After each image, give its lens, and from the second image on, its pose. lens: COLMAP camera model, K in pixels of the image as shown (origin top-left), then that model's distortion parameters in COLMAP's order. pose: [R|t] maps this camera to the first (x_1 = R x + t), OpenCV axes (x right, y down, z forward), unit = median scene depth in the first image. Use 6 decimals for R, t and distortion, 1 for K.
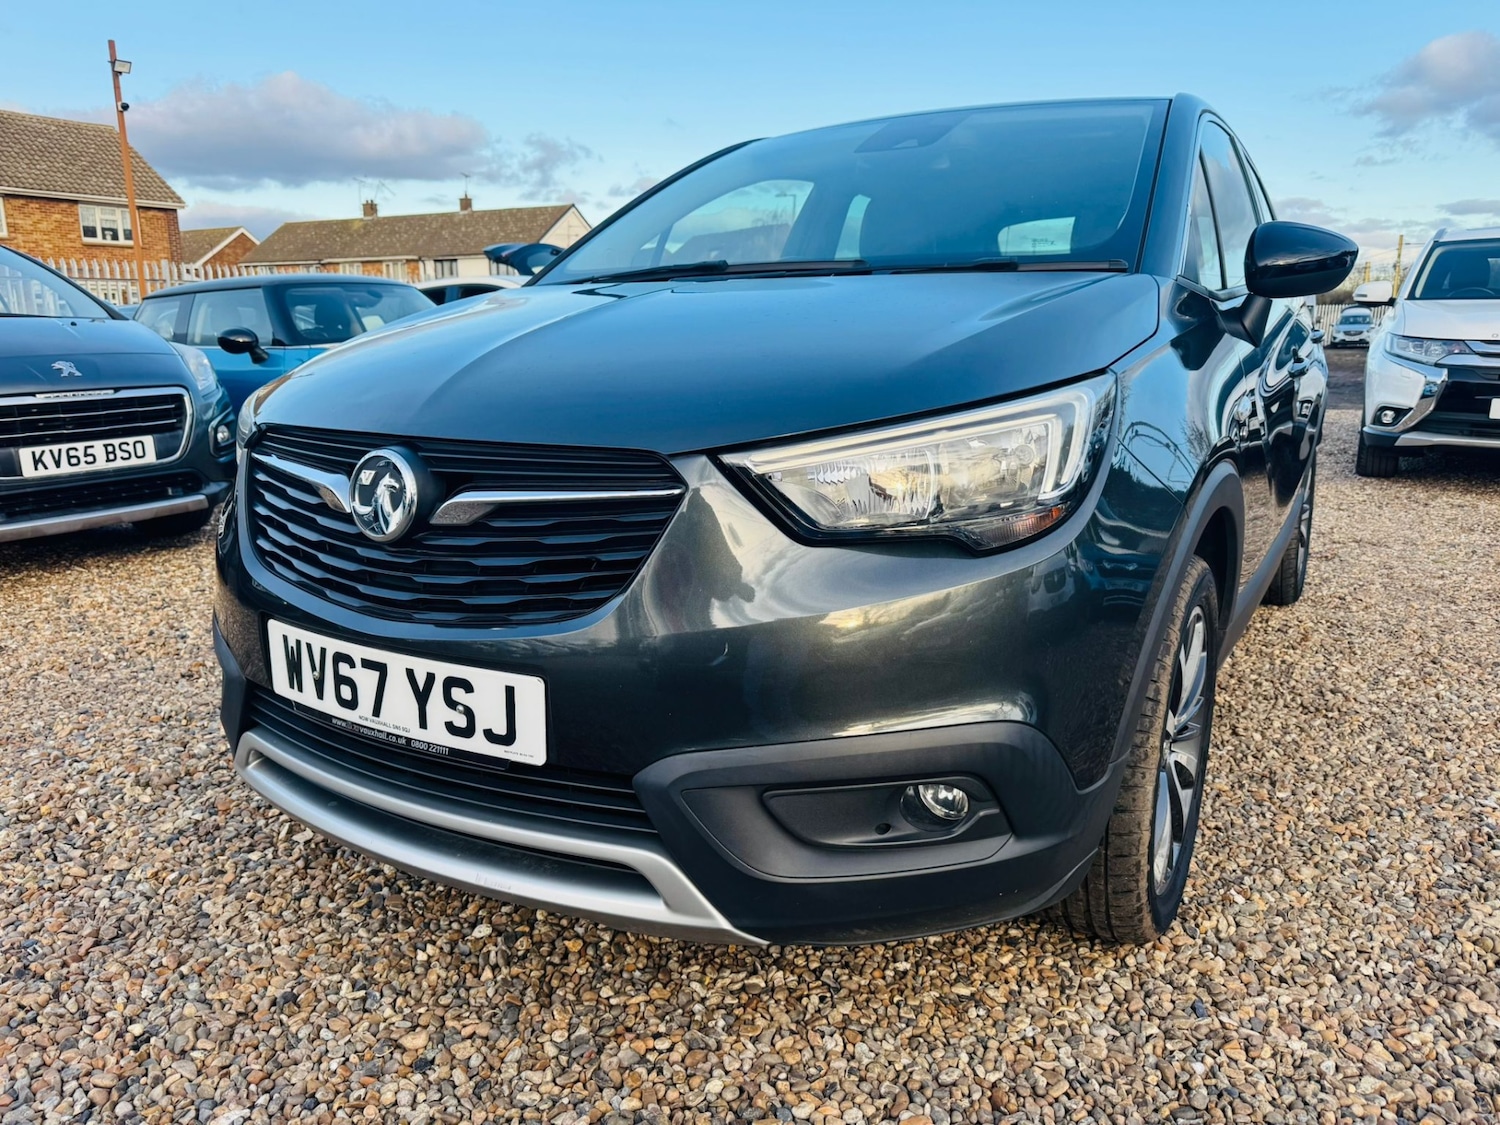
lens RADIAL K [[1110.4, 0, 740.7], [0, 1110.4, 571.2], [0, 0, 1]] dist [0.039335, -0.041678]
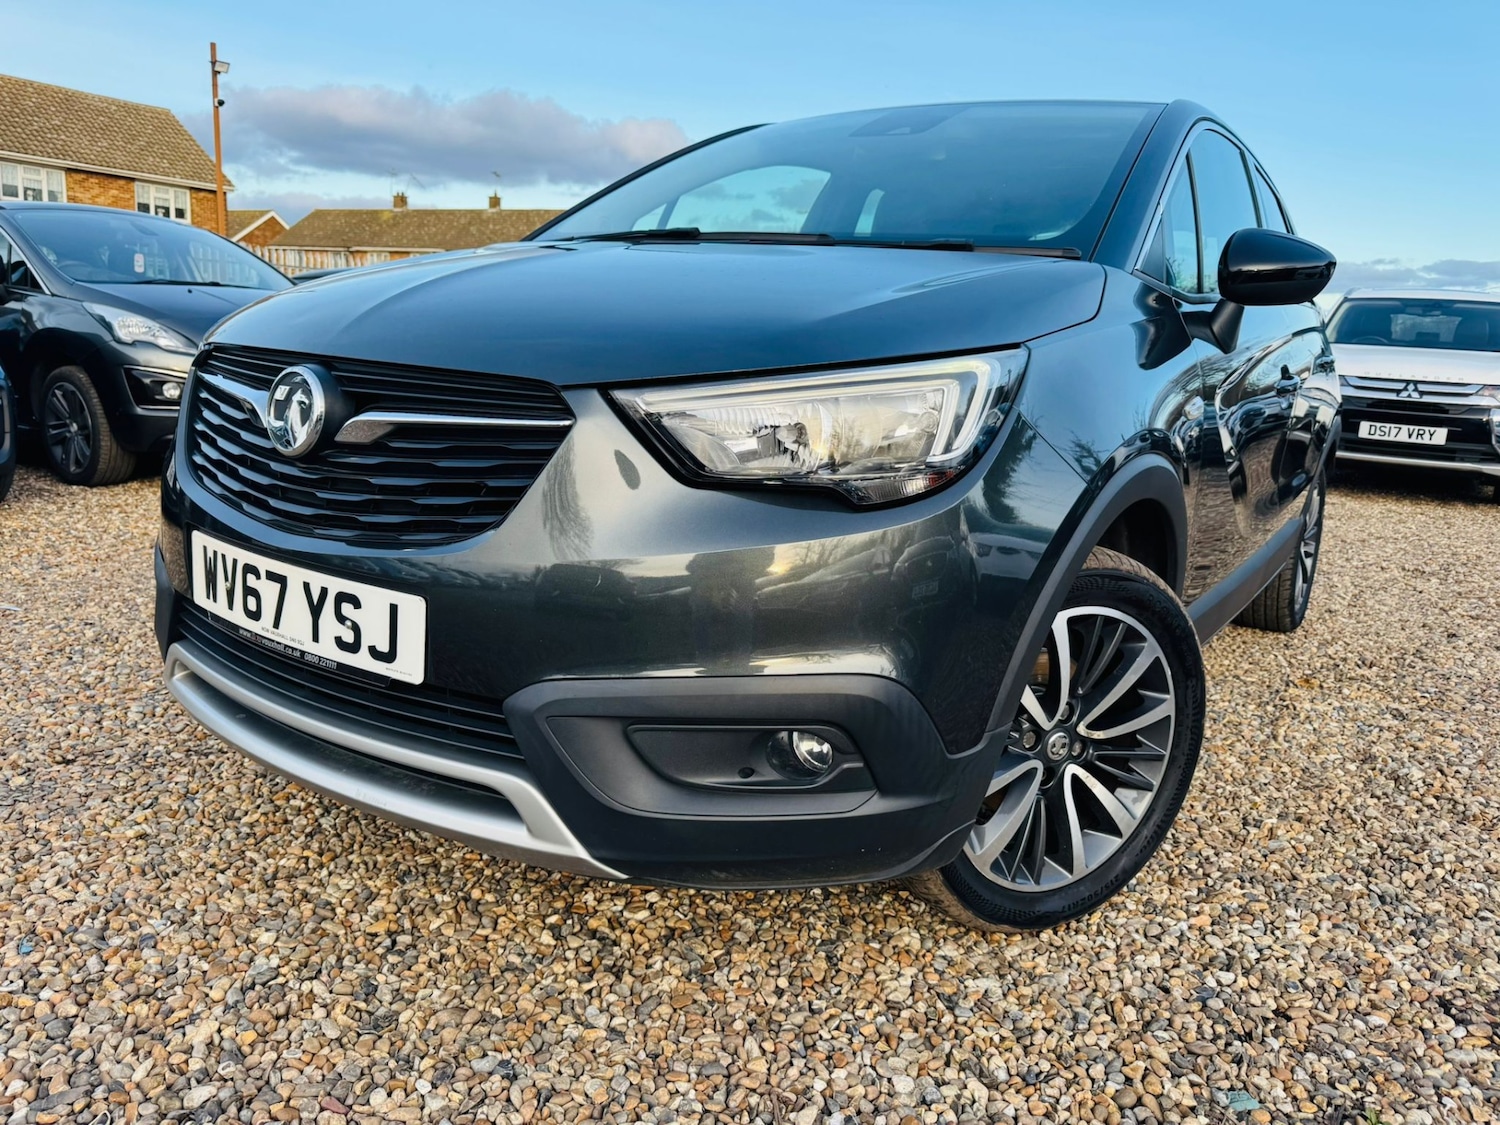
lens RADIAL K [[1110.4, 0, 759.8], [0, 1110.4, 560.3], [0, 0, 1]] dist [0.039335, -0.041678]
pose [[0.996319, 0.078698, -0.033973, 0.152290], [-0.079205, 0.996762, -0.013835, 0.049292], [0.032774, 0.016475, 0.999327, -0.011313]]
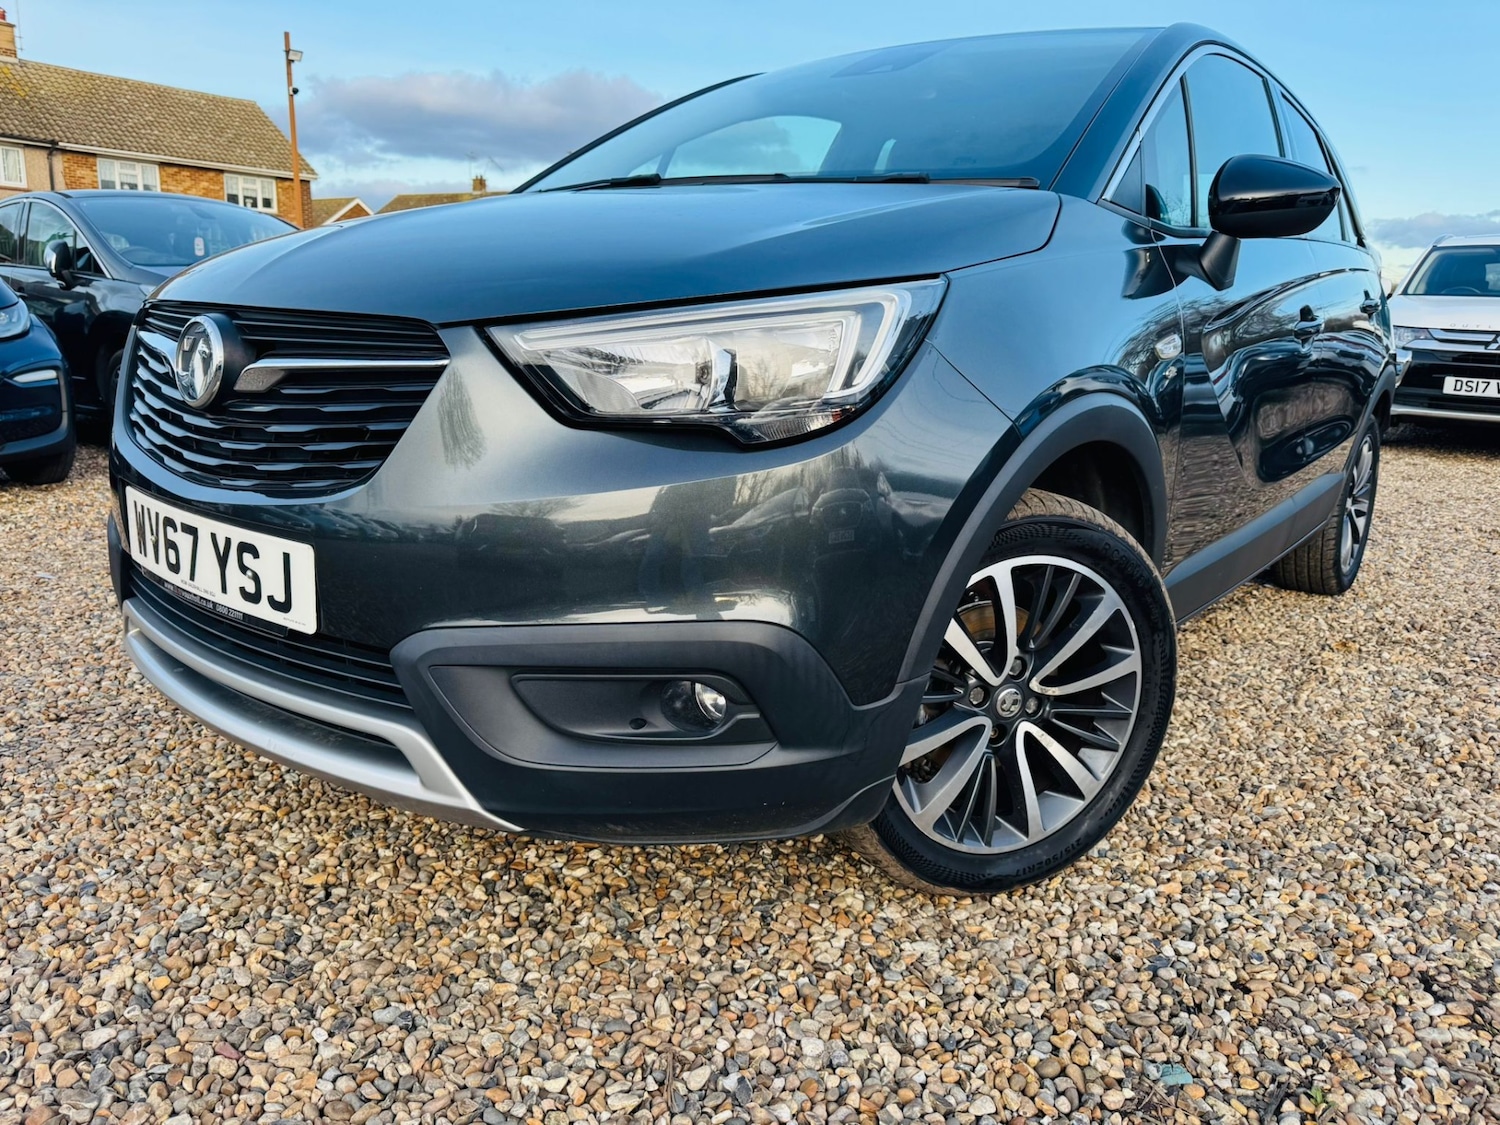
lens RADIAL K [[1110.4, 0, 747.9], [0, 1110.4, 561.1], [0, 0, 1]] dist [0.039335, -0.041678]
pose [[0.990906, 0.071898, -0.113736, 0.309855], [-0.070643, 0.997388, 0.015024, 0.063908], [0.114519, -0.006853, 0.993397, 0.039094]]
